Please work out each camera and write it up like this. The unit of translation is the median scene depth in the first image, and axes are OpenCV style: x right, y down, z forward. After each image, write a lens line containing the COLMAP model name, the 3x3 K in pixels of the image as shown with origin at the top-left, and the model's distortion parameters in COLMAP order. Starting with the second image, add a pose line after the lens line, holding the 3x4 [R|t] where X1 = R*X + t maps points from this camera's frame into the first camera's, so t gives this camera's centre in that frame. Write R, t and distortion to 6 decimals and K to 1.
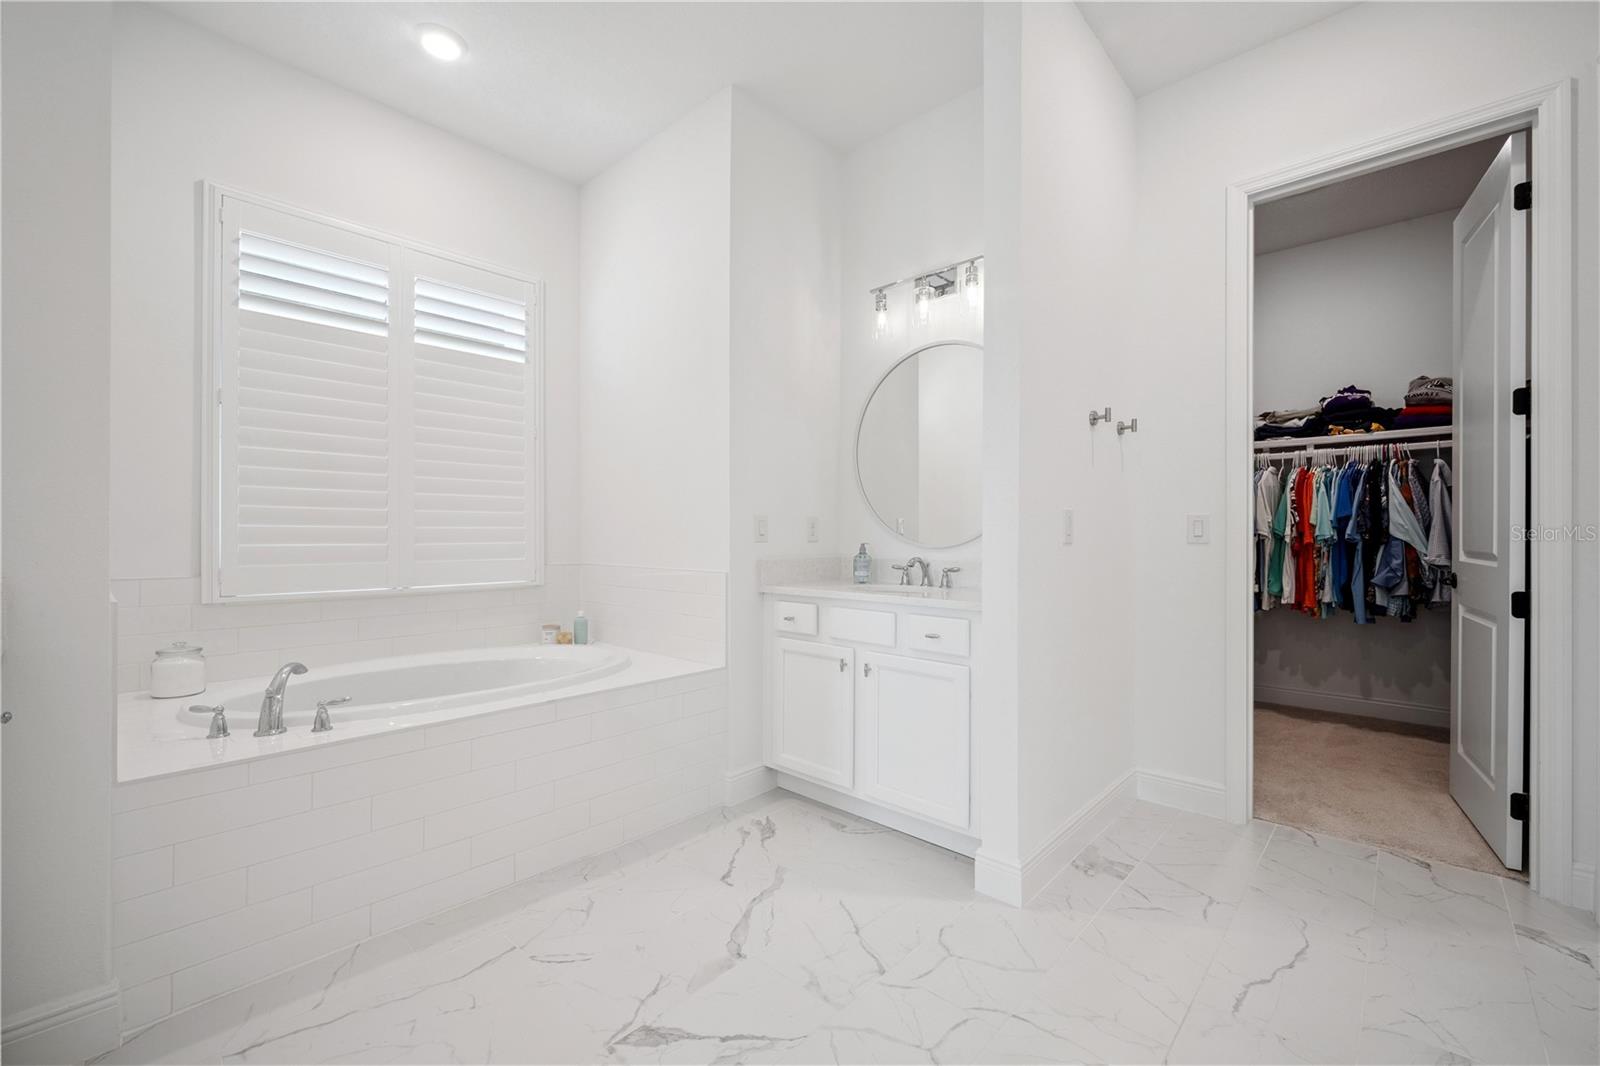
lens RADIAL K [[664.5, 0, 803.3], [0, 664.5, 537.0], [0, 0, 1]] dist [0.002943, -0.001130]
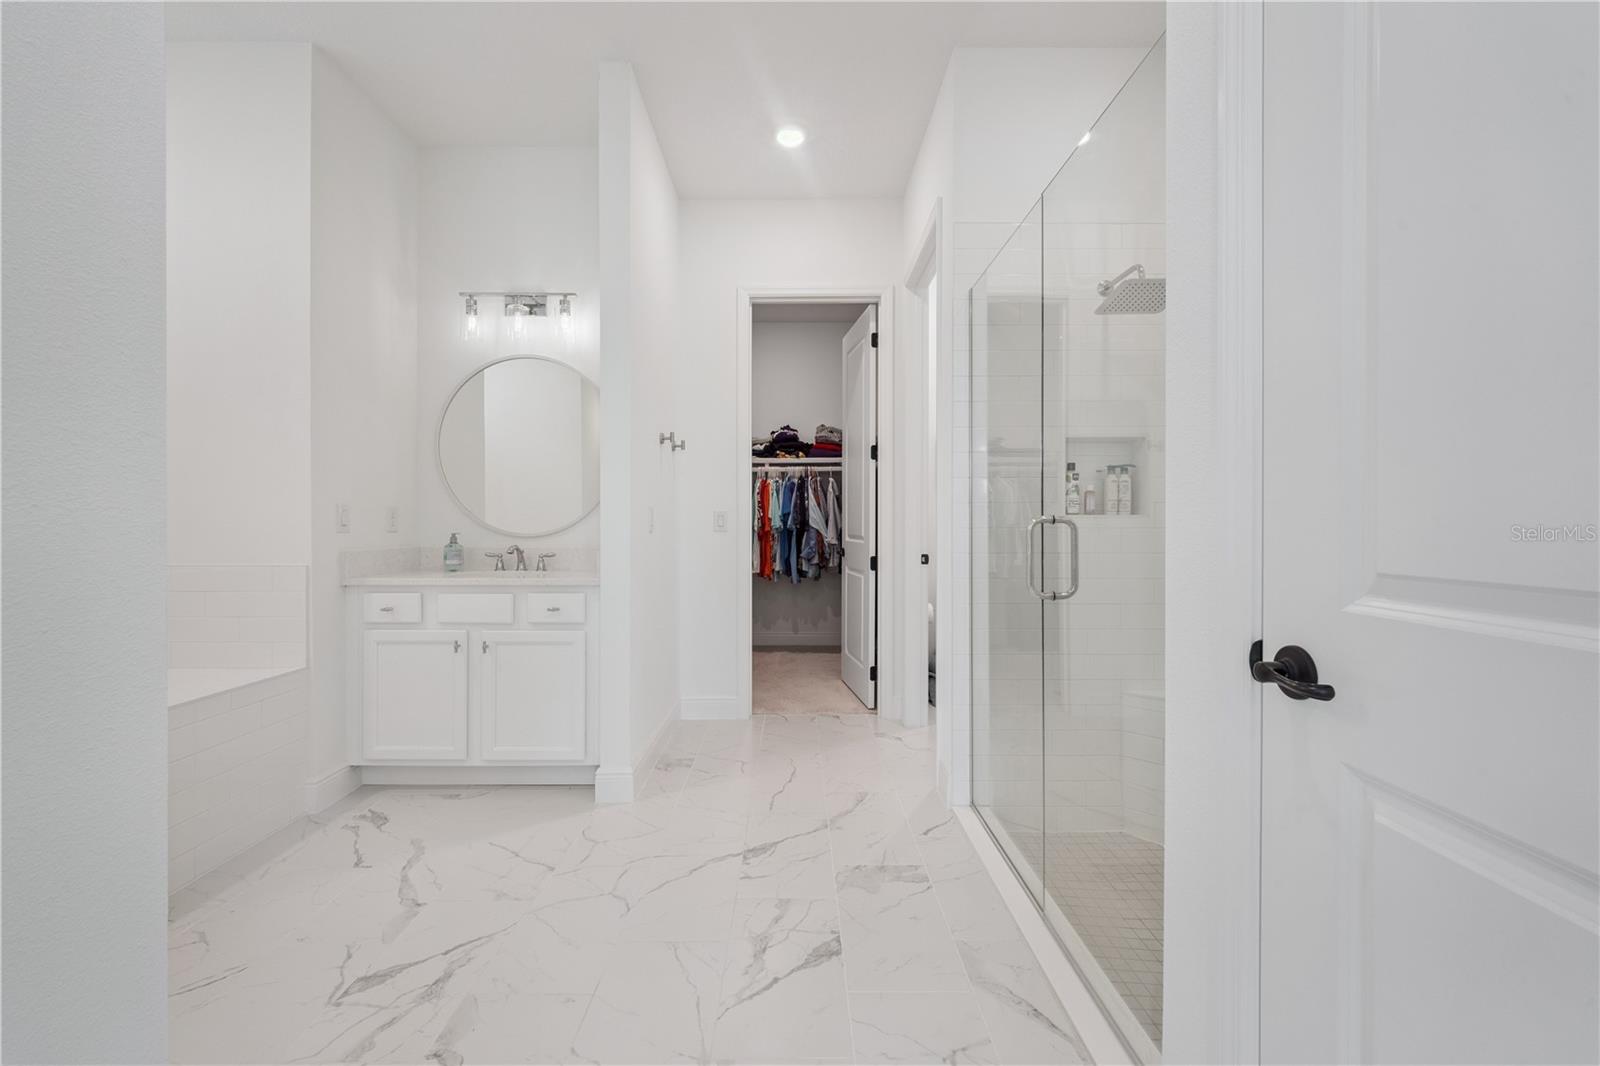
lens RADIAL K [[651.4, 0, 801.0], [0, 651.4, 537.0], [0, 0, 1]] dist [0.001286, 0.000016]
pose [[0.733598, -0.012404, 0.679471, -0.226107], [0.002642, 0.999878, 0.015402, 0.000896], [-0.679579, -0.009504, 0.733541, -0.140099]]
